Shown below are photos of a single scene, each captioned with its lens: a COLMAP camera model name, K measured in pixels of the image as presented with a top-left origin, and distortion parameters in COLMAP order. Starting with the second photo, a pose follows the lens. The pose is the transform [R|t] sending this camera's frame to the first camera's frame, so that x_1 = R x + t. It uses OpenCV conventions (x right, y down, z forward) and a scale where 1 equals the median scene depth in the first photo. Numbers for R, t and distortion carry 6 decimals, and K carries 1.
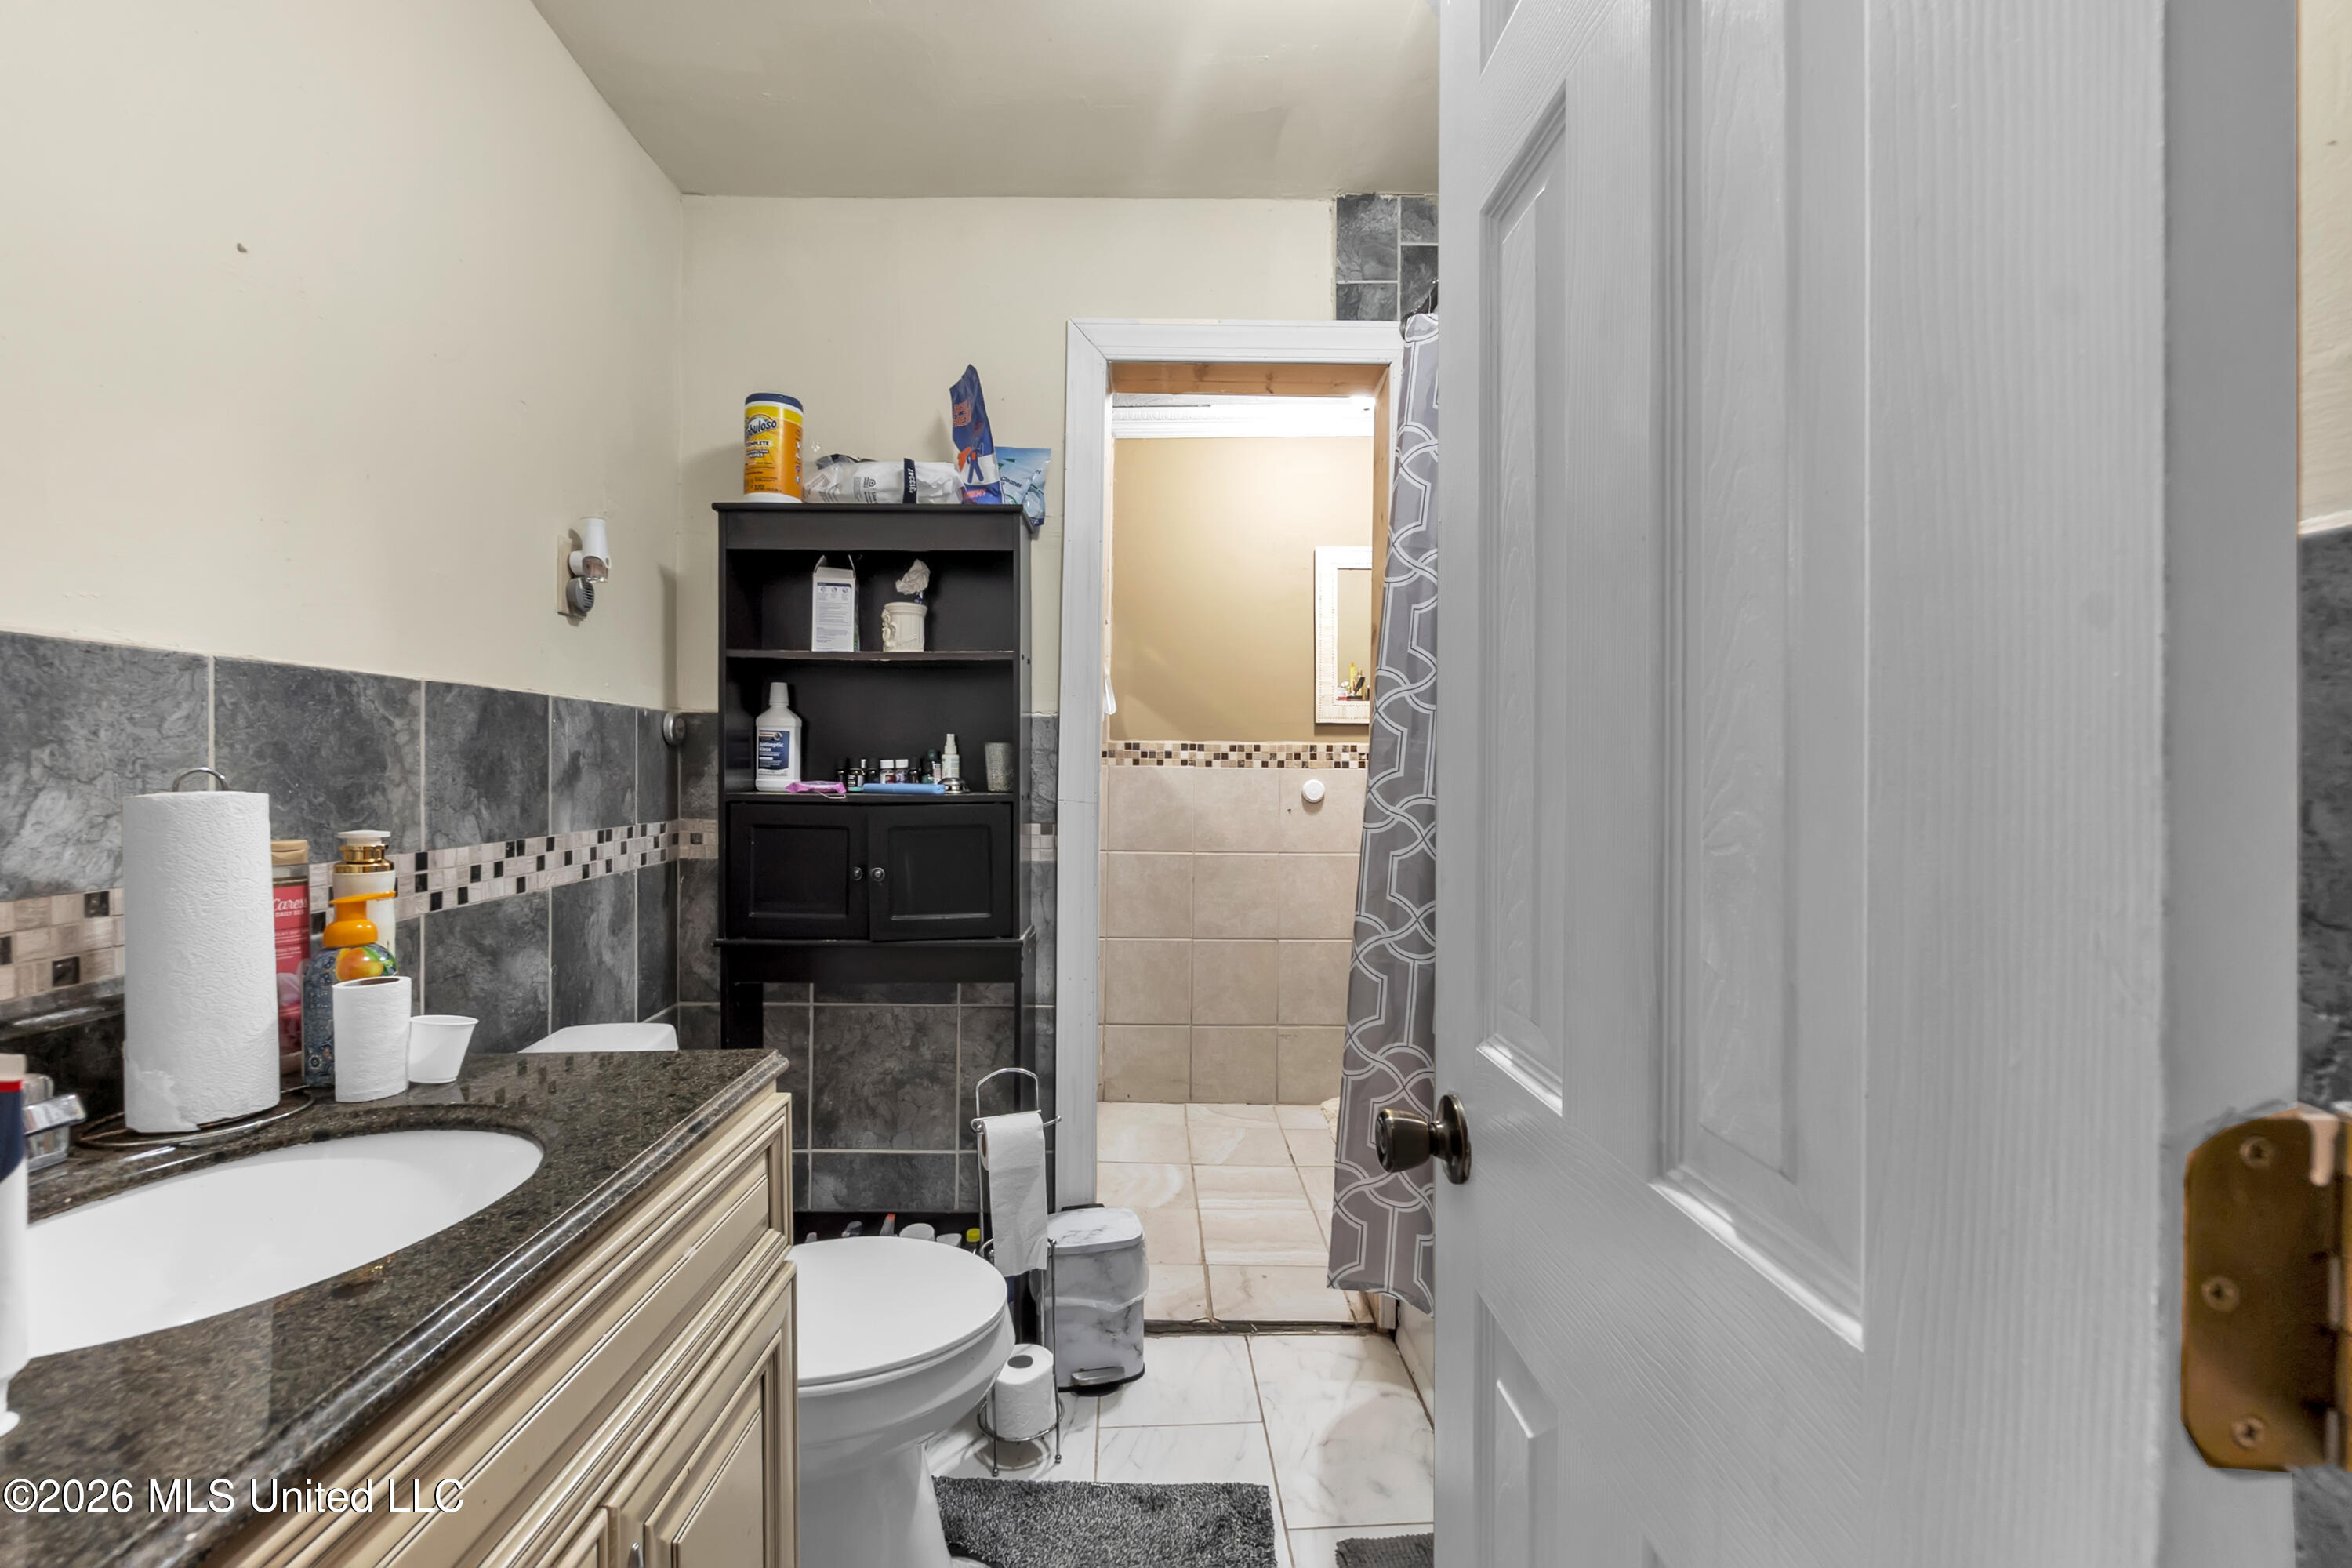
lens RADIAL K [[1049.0, 0, 1165.6], [0, 1049.0, 792.5], [0, 0, 1]] dist [-0.003862, -0.000094]
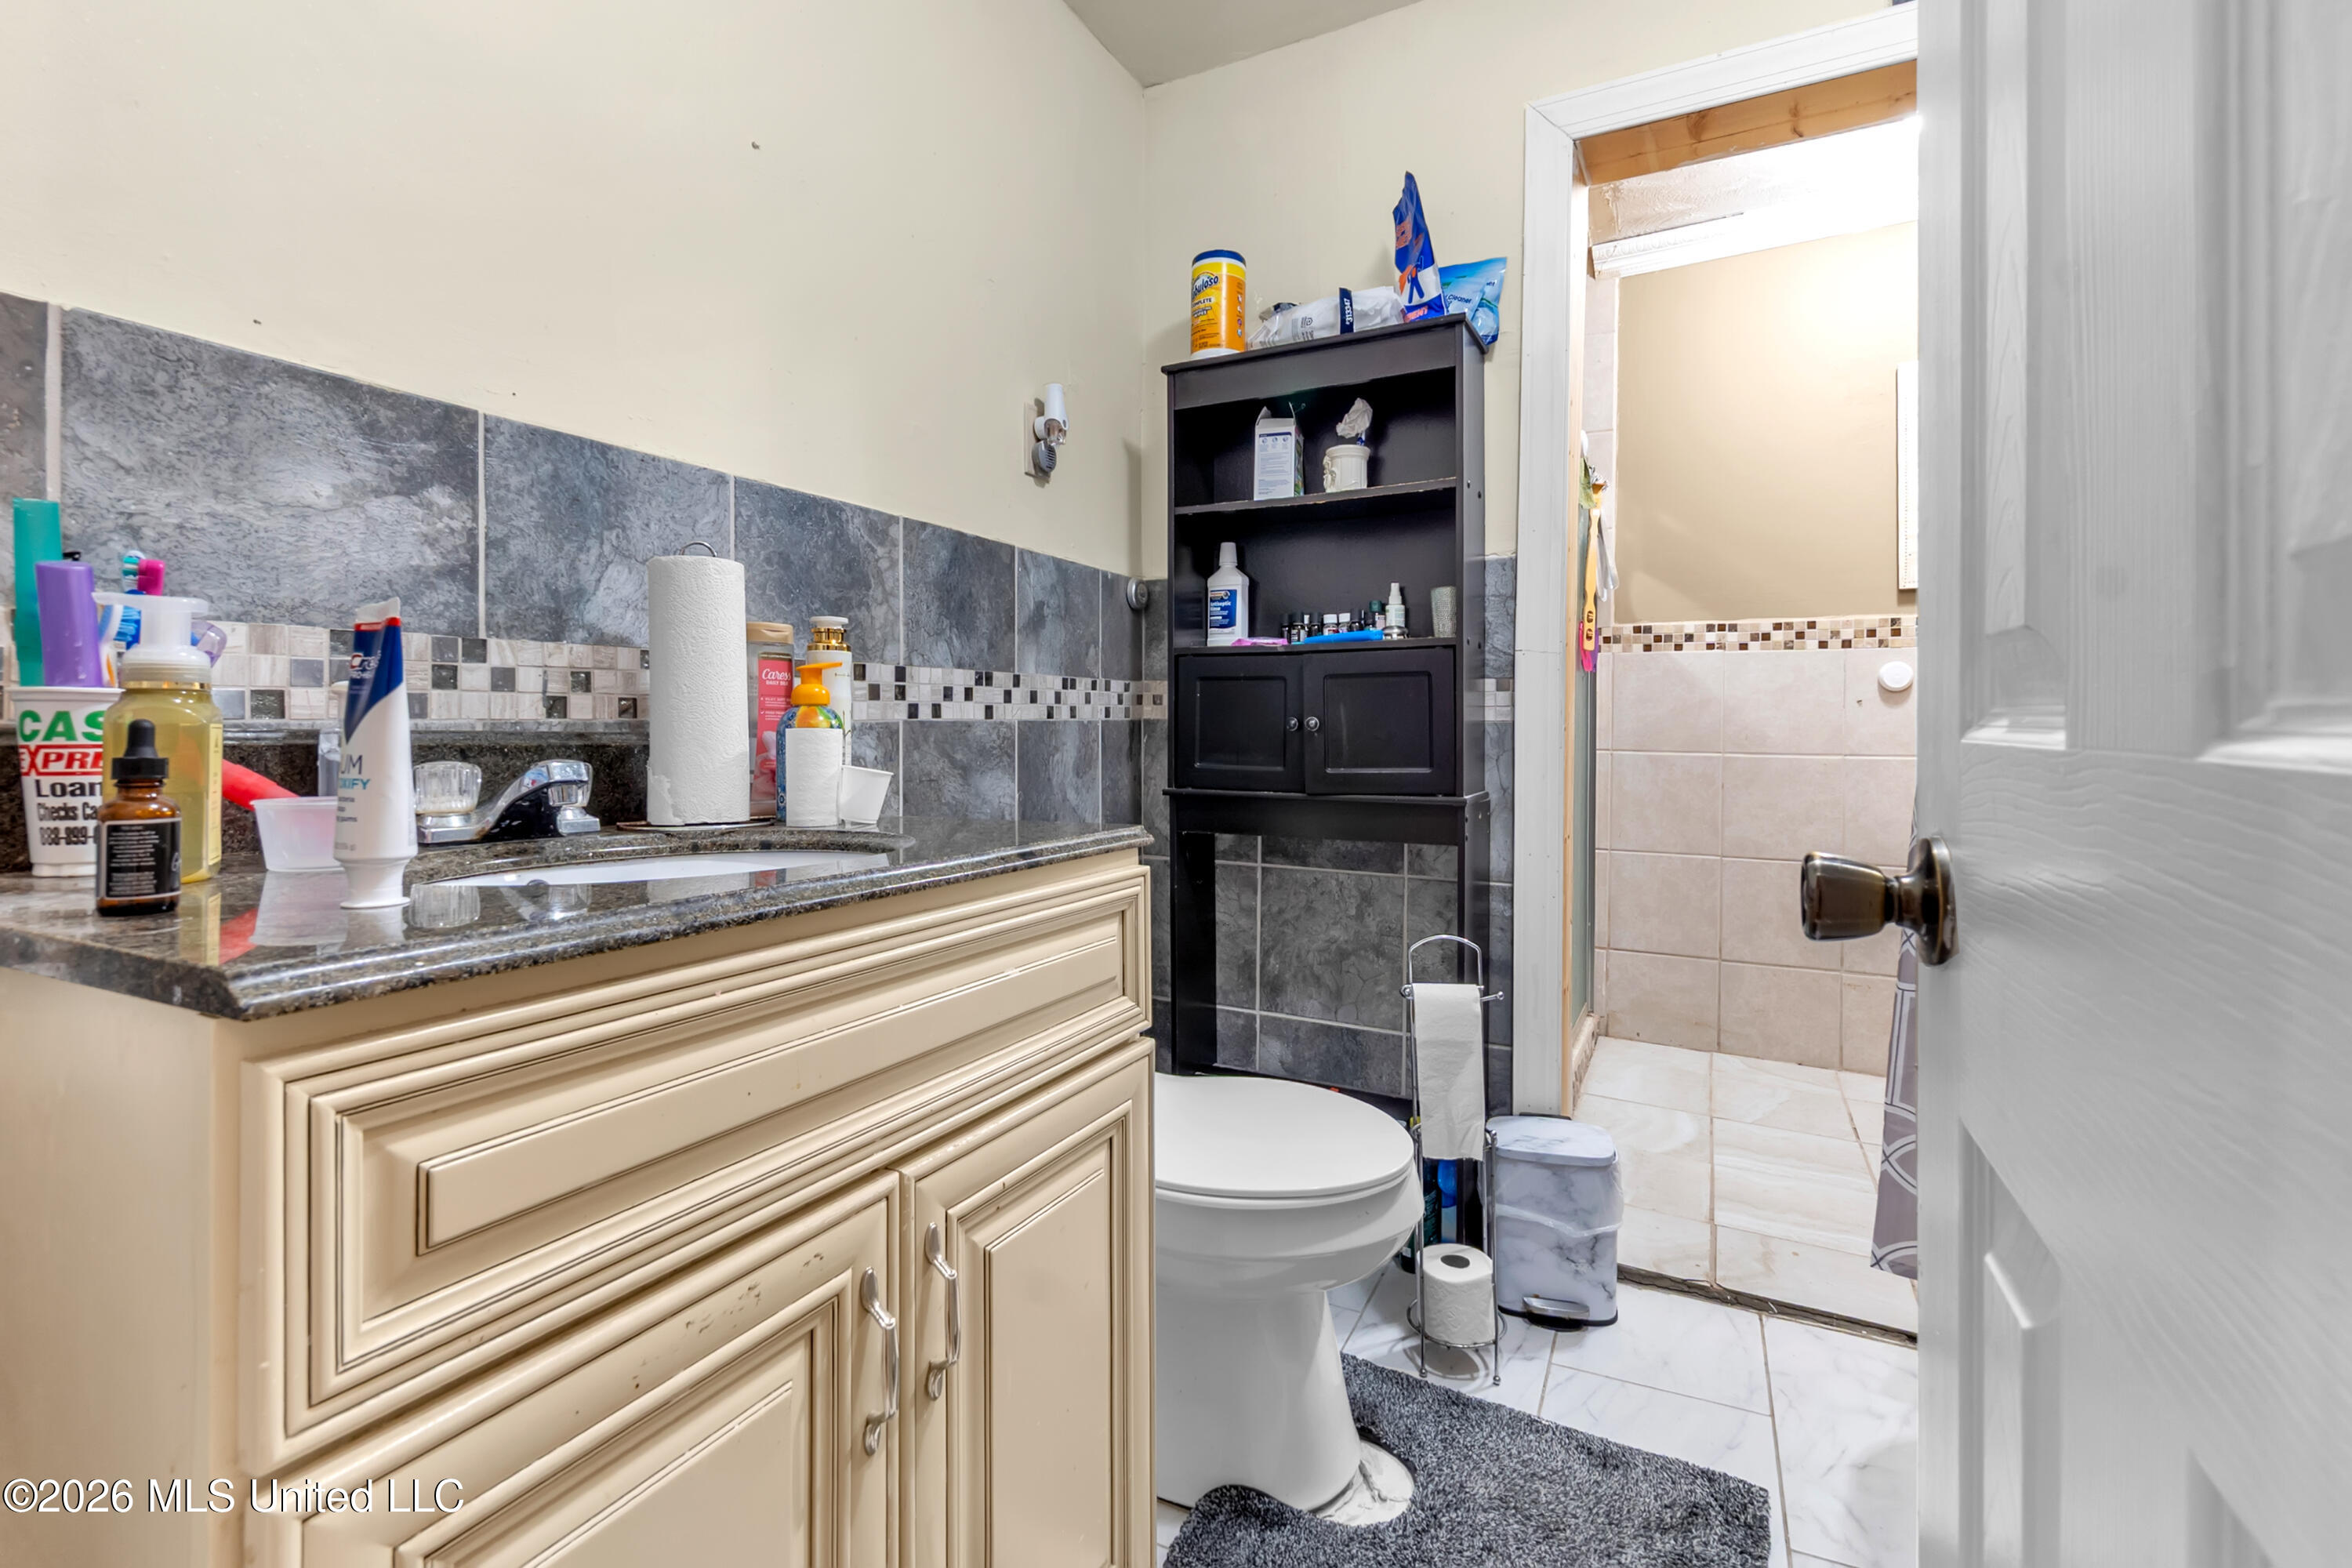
lens RADIAL K [[1049.0, 0, 1179.4], [0, 1049.0, 760.2], [0, 0, 1]] dist [-0.003862, -0.000094]
pose [[0.876226, 0.001863, -0.481896, 0.083672], [-0.005032, 0.999973, -0.005284, 0.116910], [0.481873, 0.007055, 0.876212, 0.093637]]
